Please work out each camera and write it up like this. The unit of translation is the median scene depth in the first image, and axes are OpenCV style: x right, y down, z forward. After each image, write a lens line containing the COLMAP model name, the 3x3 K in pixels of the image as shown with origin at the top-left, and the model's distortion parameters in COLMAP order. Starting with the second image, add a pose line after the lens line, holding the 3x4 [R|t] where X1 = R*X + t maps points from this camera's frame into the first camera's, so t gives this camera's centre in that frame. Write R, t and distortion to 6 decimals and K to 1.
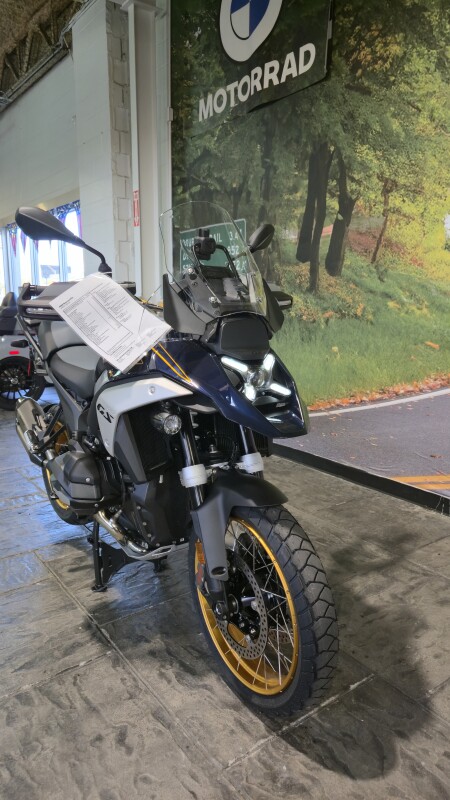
lens RADIAL K [[539.6, 0, 228.4], [0, 539.6, 400.0], [0, 0, 1]] dist [0.038889, -0.017714]
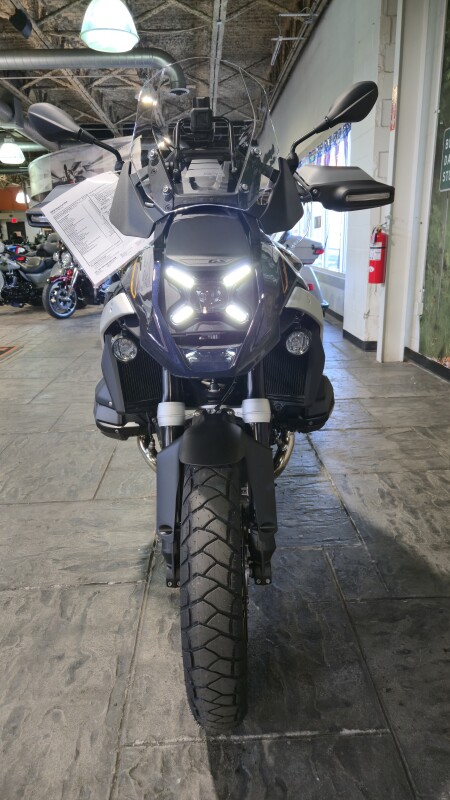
lens RADIAL K [[539.6, 0, 224.6], [0, 539.6, 398.7], [0, 0, 1]] dist [0.038889, -0.017714]
pose [[0.822628, 0.130802, -0.553330, 0.469191], [-0.066696, 0.988659, 0.134553, -0.001748], [0.564655, -0.073782, 0.822023, 0.362457]]
